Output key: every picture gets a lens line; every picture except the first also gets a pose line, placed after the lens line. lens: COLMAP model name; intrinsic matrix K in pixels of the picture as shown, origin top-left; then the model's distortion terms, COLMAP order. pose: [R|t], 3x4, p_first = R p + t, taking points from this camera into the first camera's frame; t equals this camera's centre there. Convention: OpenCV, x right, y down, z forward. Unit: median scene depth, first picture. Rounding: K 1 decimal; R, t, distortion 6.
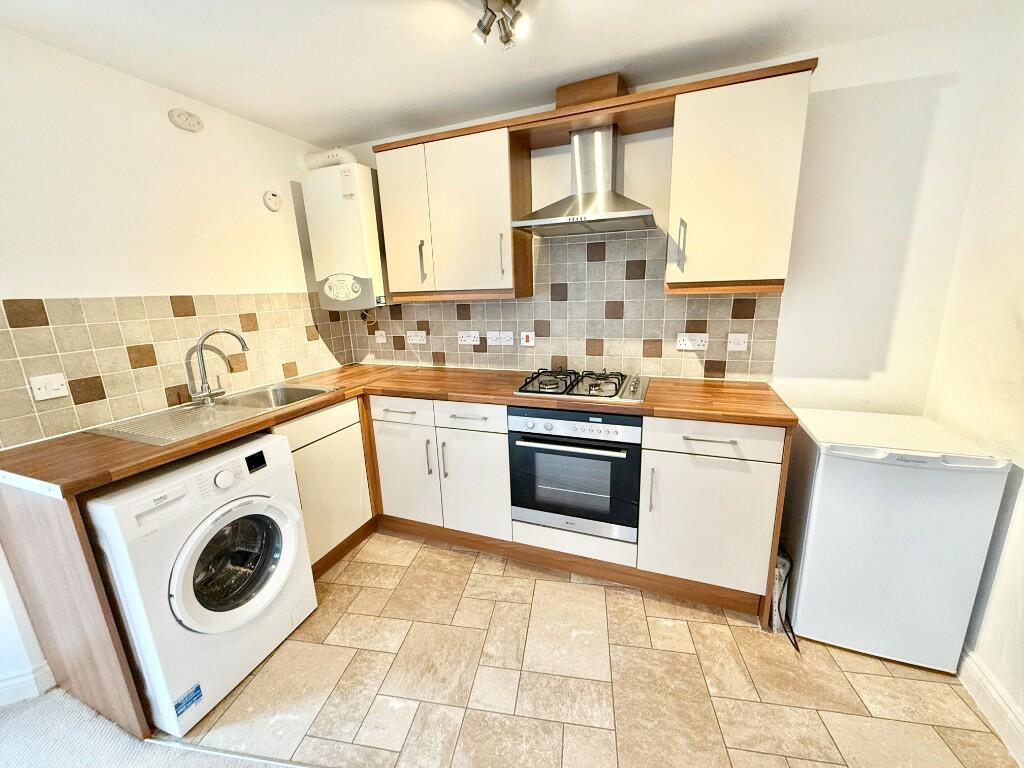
lens RADIAL K [[407.7, 0, 510.2], [0, 407.7, 384.3], [0, 0, 1]] dist [-0.000750, -0.000102]
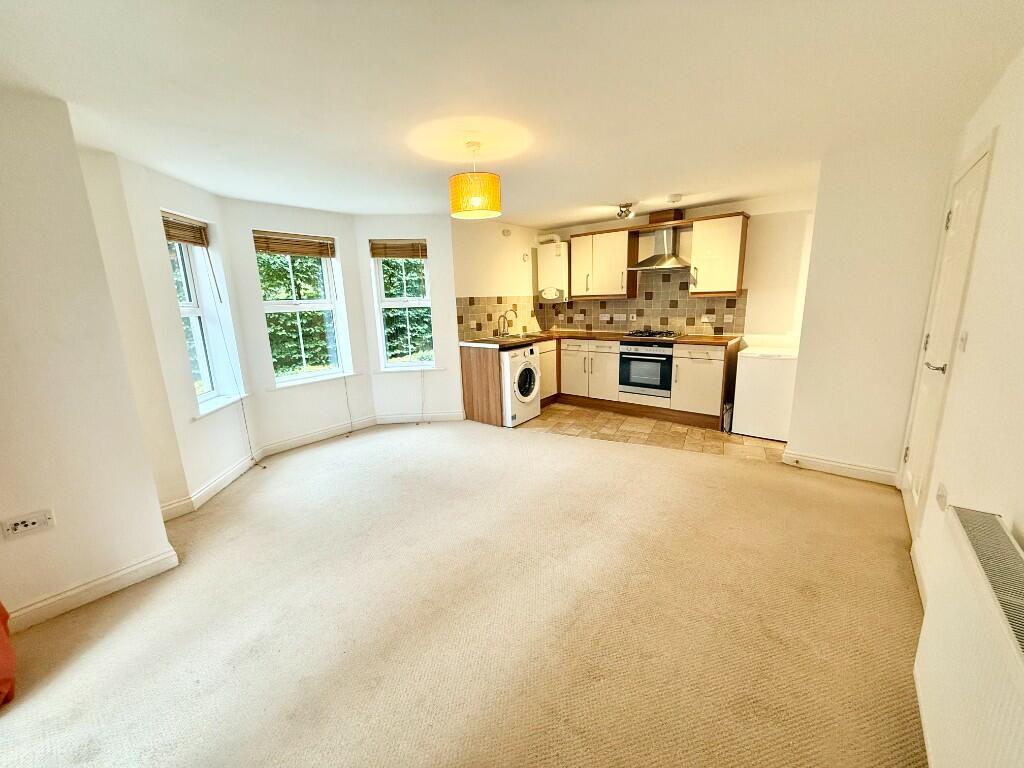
lens RADIAL K [[407.7, 0, 510.2], [0, 407.7, 384.3], [0, 0, 1]] dist [-0.000750, -0.000102]
pose [[0.953902, 0.067370, -0.292458, 0.089304], [-0.070094, 0.997540, 0.001168, 0.323606], [0.291817, 0.019385, 0.956278, -1.418677]]
